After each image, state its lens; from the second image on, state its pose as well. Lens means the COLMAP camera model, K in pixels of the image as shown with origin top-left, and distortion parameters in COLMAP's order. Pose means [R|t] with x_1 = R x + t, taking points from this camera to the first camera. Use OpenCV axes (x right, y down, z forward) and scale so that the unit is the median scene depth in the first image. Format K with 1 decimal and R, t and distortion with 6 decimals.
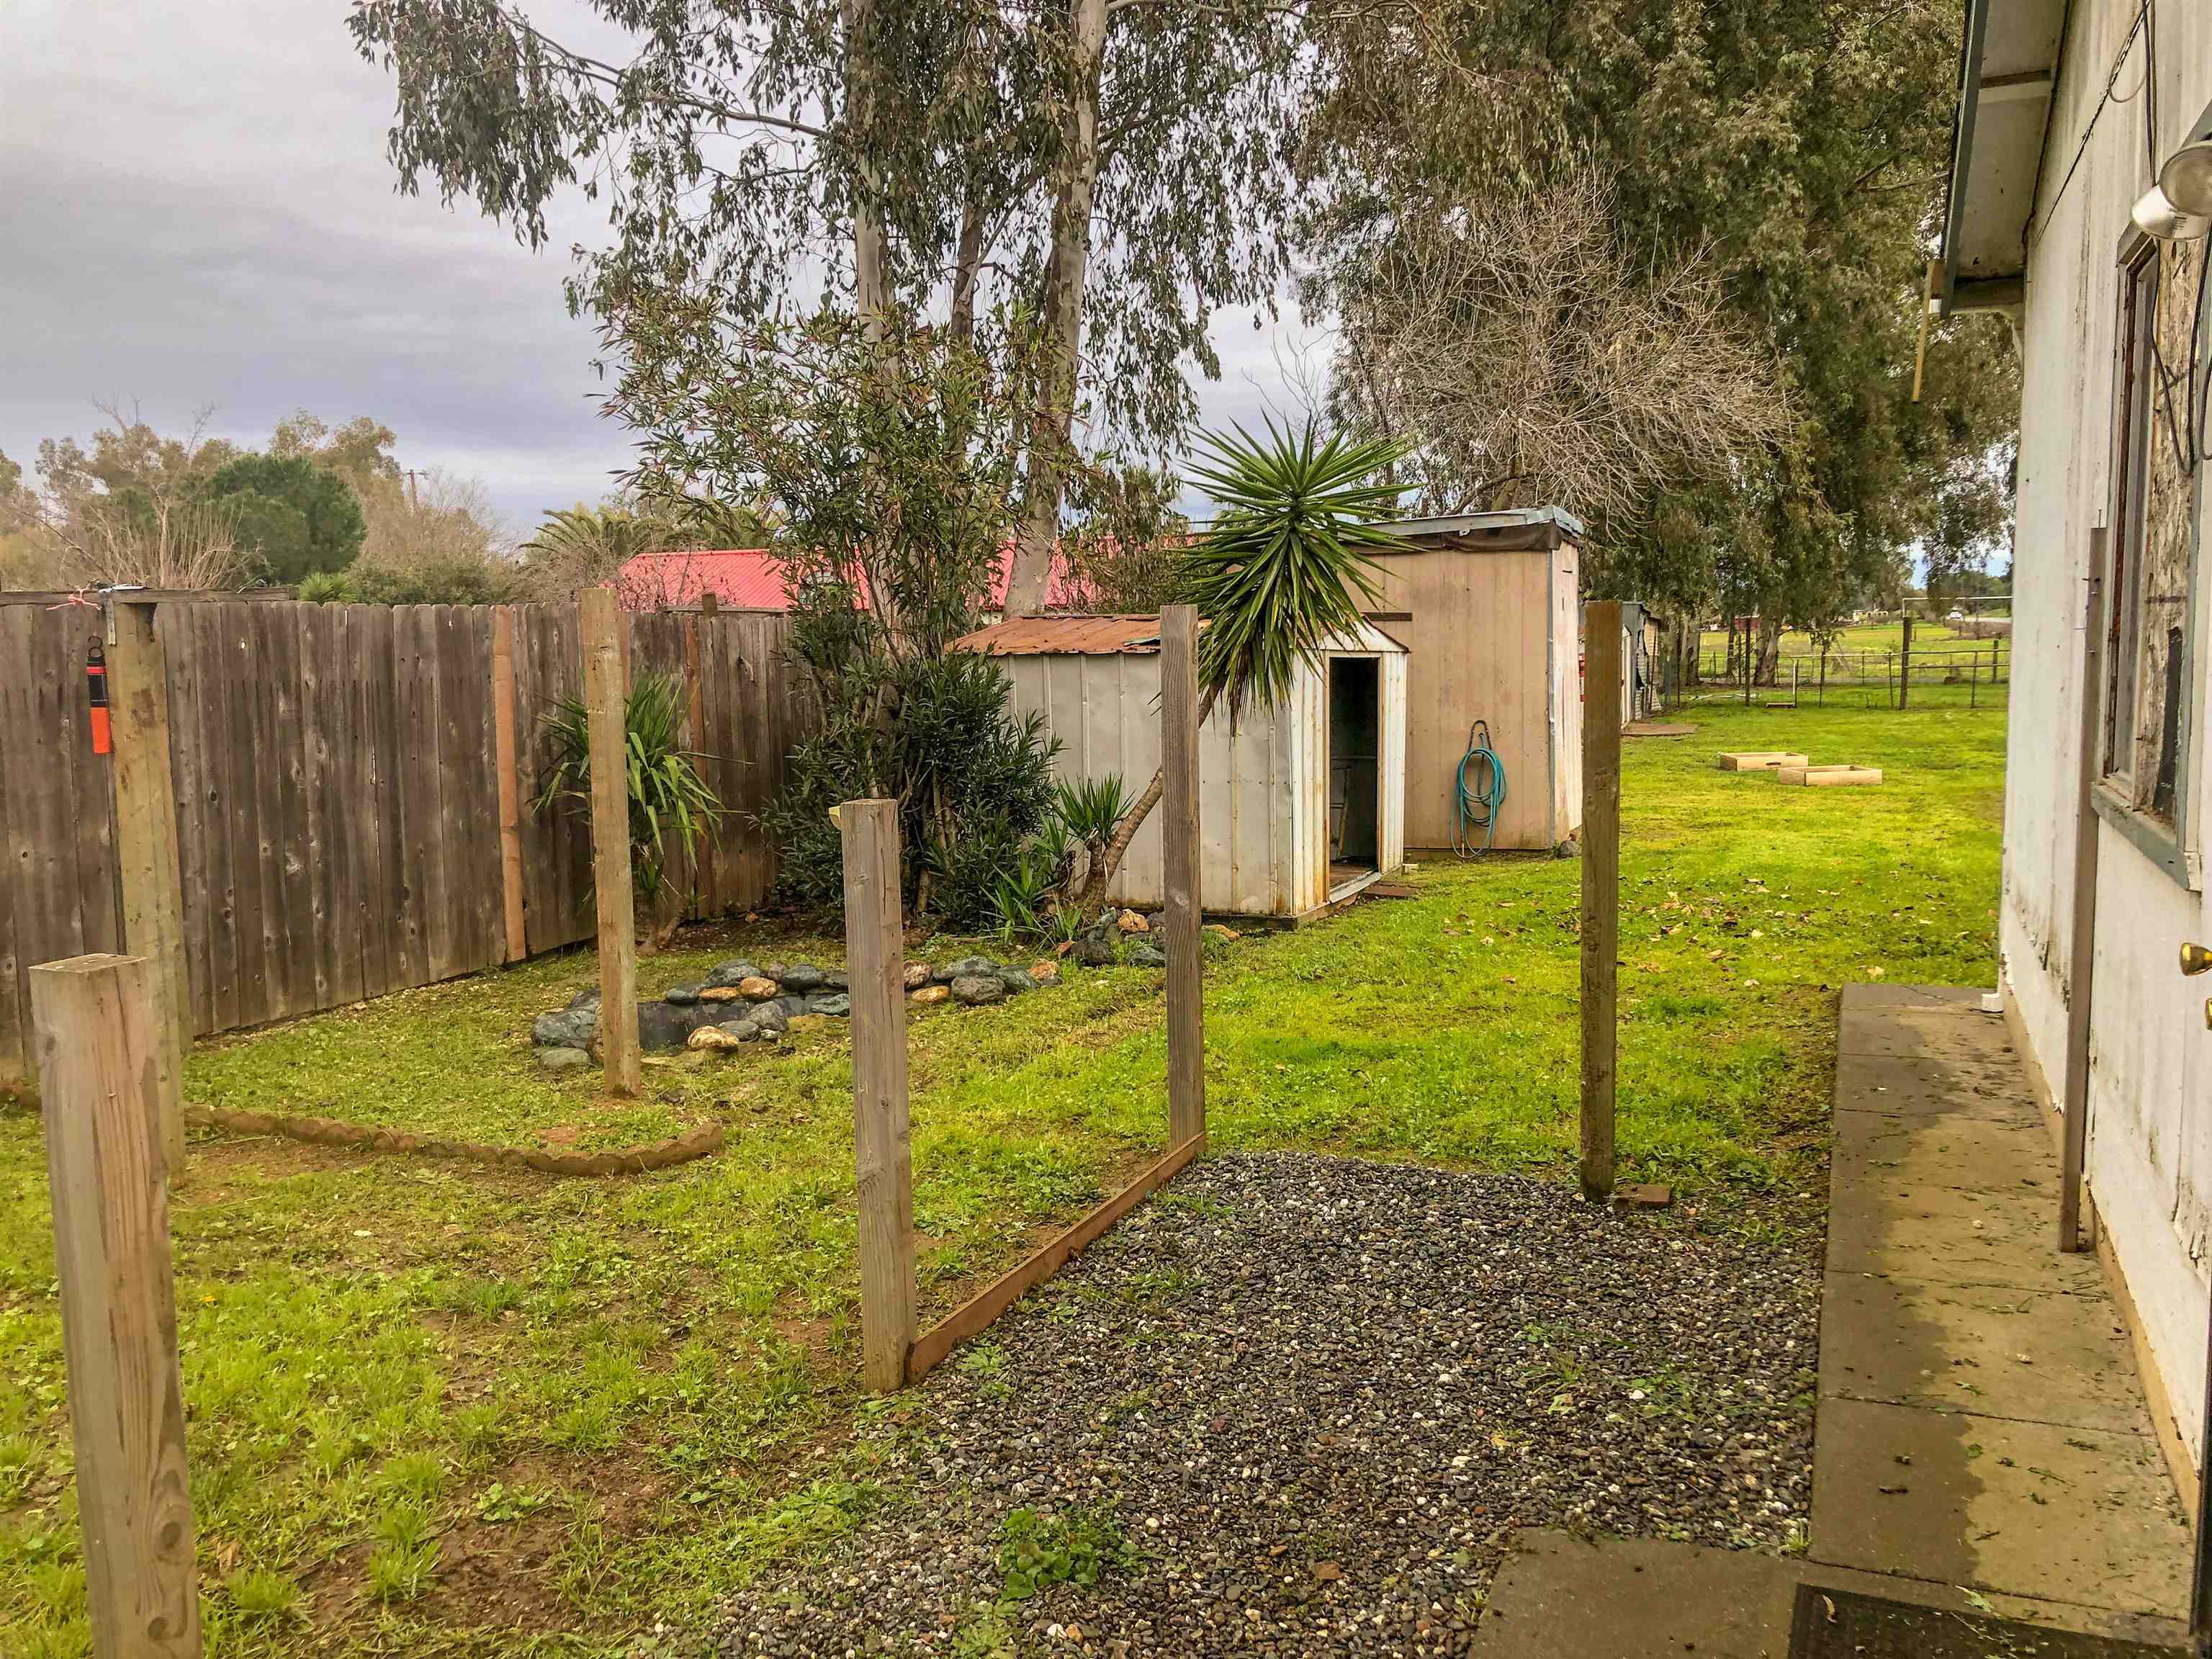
lens RADIAL K [[1834.5, 0, 1102.9], [0, 1834.5, 829.0], [0, 0, 1]] dist [0.035184, -0.022102]
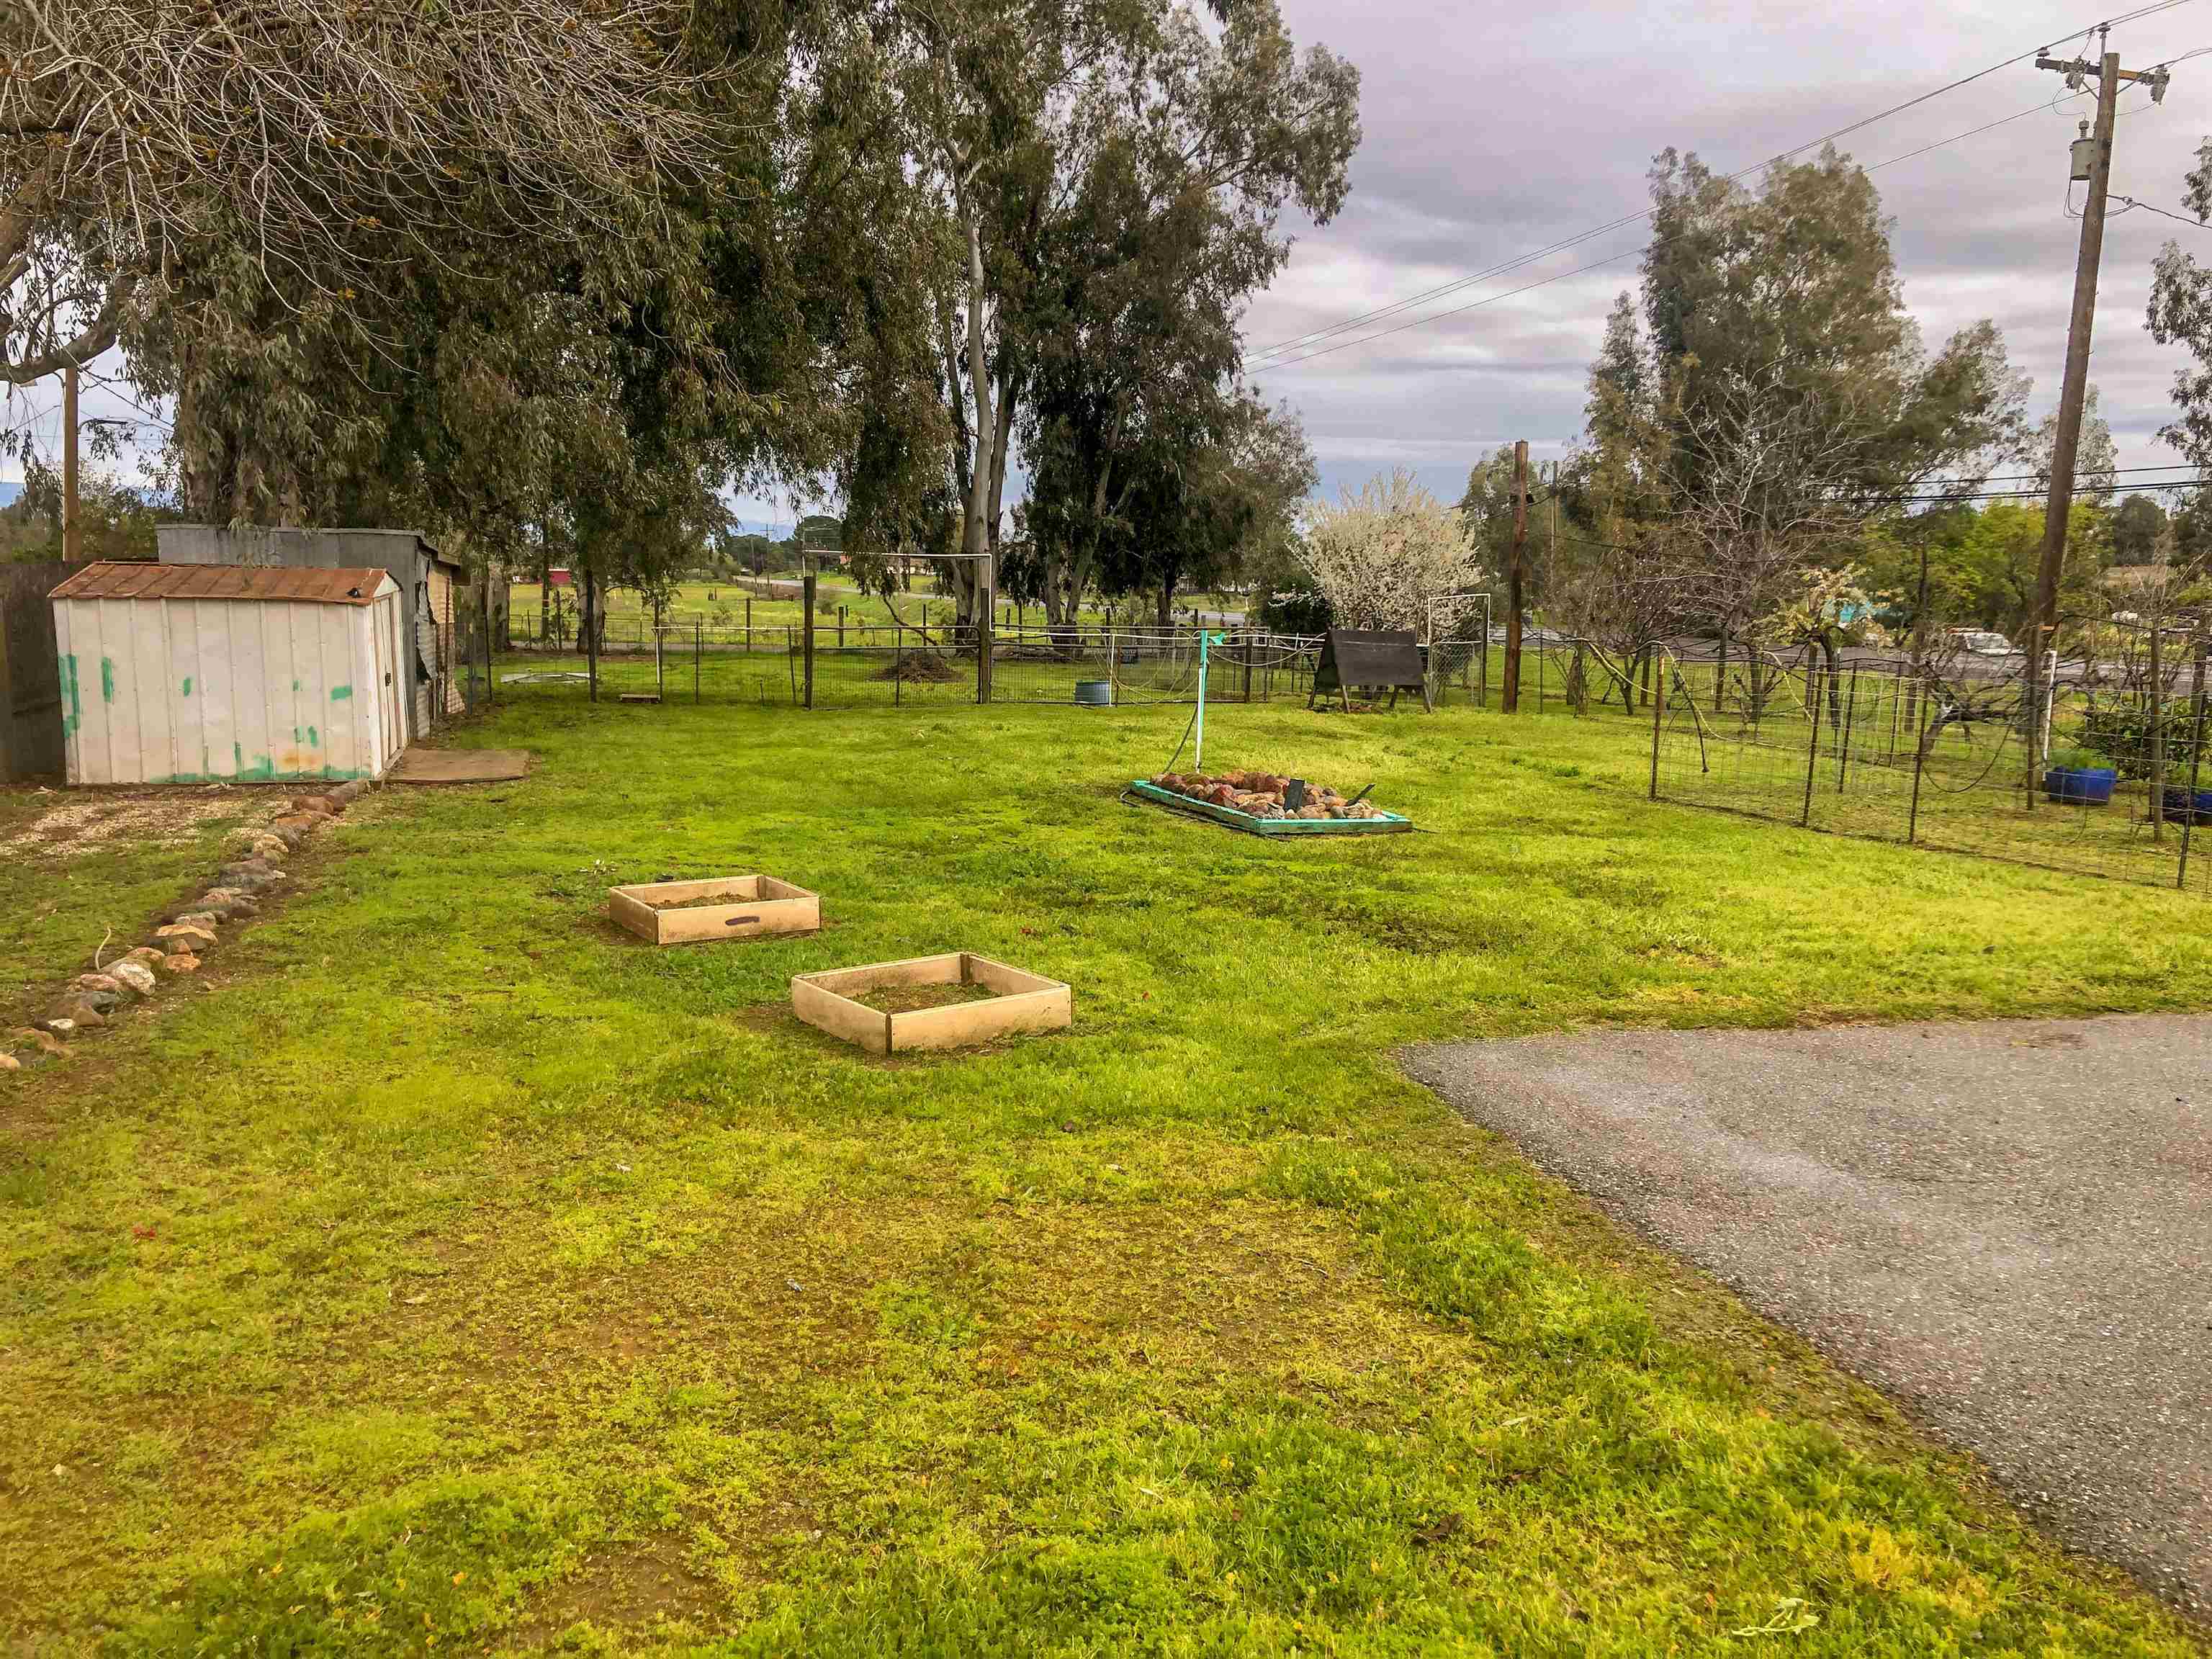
lens RADIAL K [[1834.5, 0, 1109.8], [0, 1834.5, 820.5], [0, 0, 1]] dist [0.035184, -0.022102]
pose [[0.808499, -0.044770, 0.586792, 0.120510], [0.032321, 0.998975, 0.031685, -0.043147], [-0.587609, -0.006652, 0.809117, 0.392163]]
